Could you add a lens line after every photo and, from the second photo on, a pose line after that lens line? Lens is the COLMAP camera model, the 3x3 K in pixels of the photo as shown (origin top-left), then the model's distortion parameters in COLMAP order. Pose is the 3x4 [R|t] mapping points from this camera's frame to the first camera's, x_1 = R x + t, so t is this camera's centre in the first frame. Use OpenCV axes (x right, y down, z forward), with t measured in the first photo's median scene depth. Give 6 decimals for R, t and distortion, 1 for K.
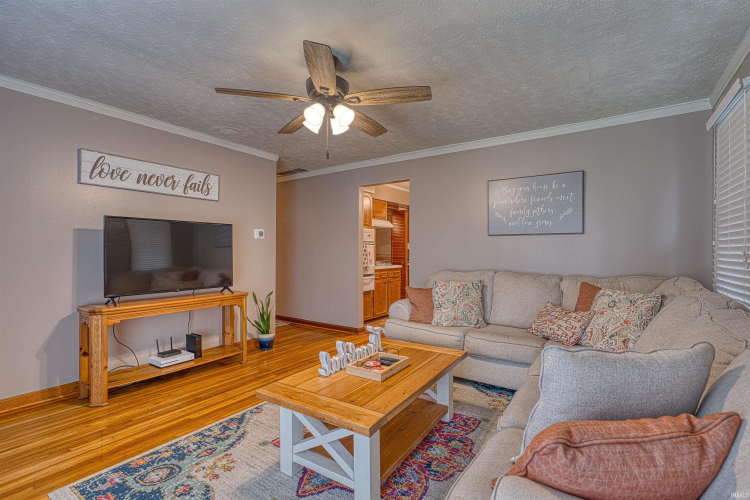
lens RADIAL K [[346.2, 0, 375.4], [0, 346.2, 251.0], [0, 0, 1]] dist [-0.009856, 0.003893]
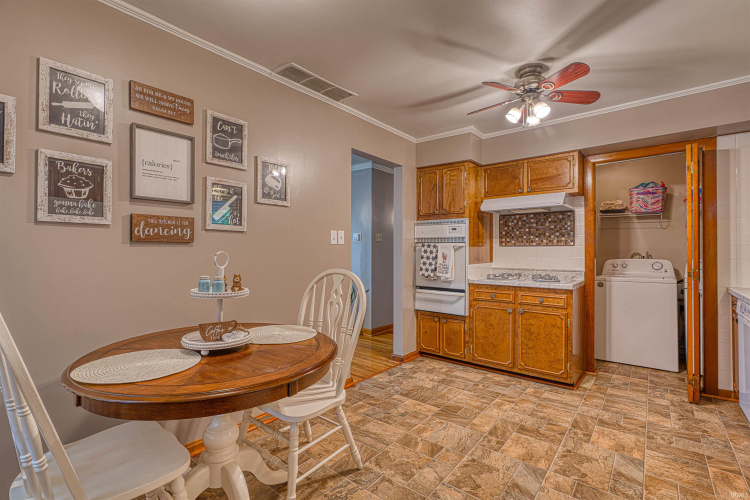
lens RADIAL K [[346.2, 0, 374.5], [0, 346.2, 249.3], [0, 0, 1]] dist [-0.009856, 0.003893]
pose [[-0.099992, -0.001076, -0.994988, 0.628626], [-0.001965, 0.999998, -0.000884, -0.005810], [0.994986, 0.001867, -0.099994, 0.902615]]
